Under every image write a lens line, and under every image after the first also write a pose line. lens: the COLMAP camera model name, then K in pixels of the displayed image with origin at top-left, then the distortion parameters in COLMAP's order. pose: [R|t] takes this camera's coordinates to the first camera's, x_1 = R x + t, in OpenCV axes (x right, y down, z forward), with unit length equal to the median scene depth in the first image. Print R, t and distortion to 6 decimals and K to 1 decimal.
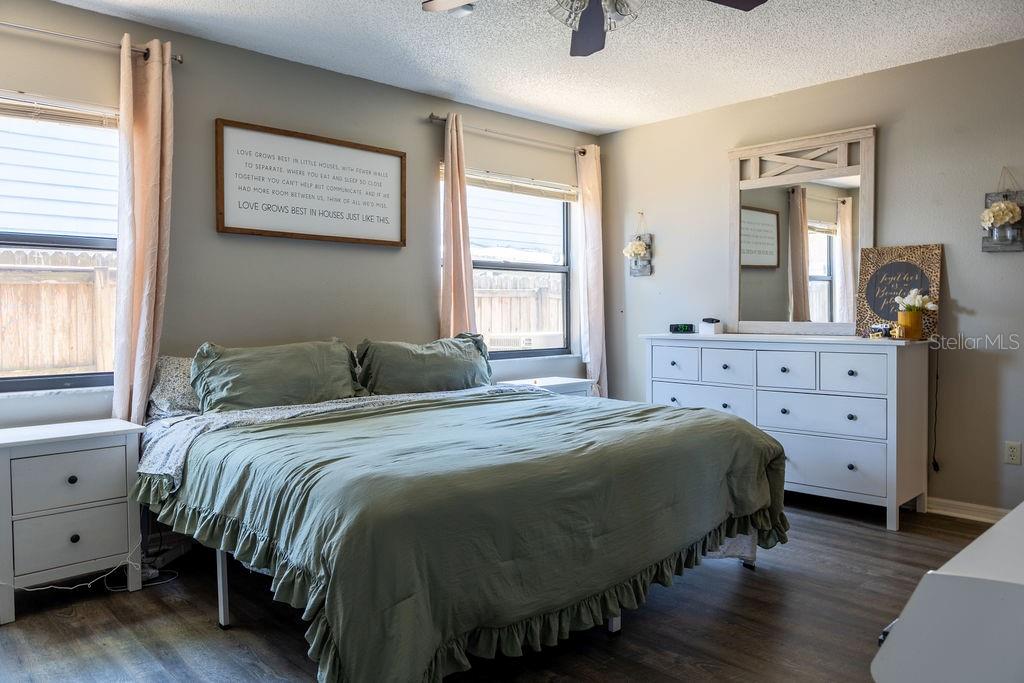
lens RADIAL K [[740.8, 0, 512.4], [0, 740.8, 340.0], [0, 0, 1]] dist [-0.007907, -0.004277]
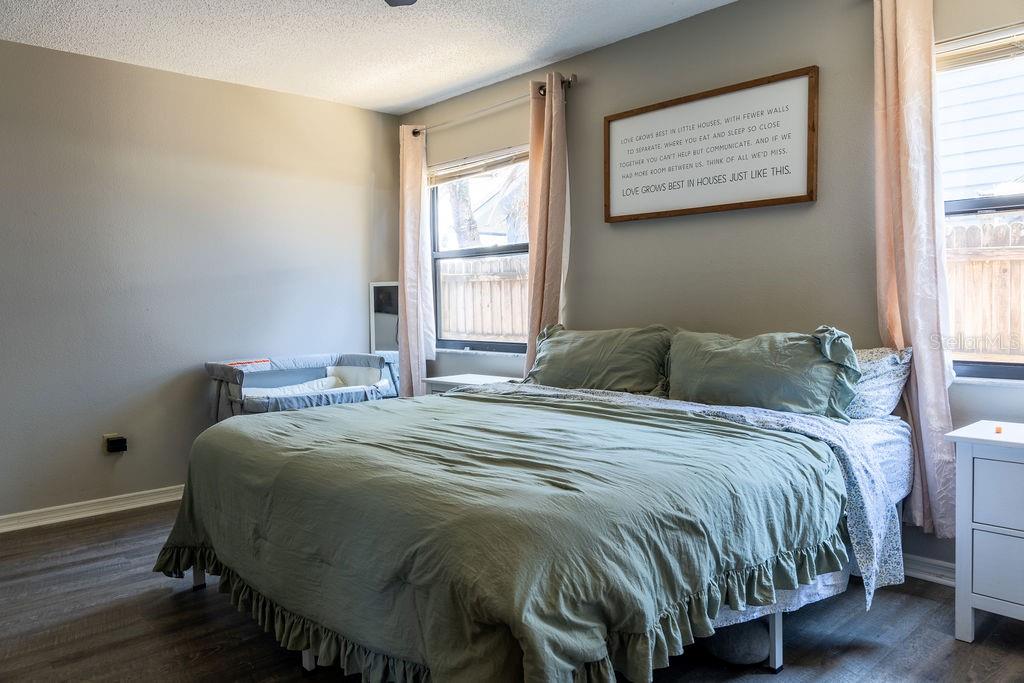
lens RADIAL K [[740.8, 0, 510.4], [0, 740.8, 341.9], [0, 0, 1]] dist [-0.007907, -0.004277]
pose [[-0.020103, 0.071249, -0.997256, 0.648763], [-0.005990, 0.997431, 0.071382, -0.044382], [0.999780, 0.007409, -0.019625, 0.811799]]
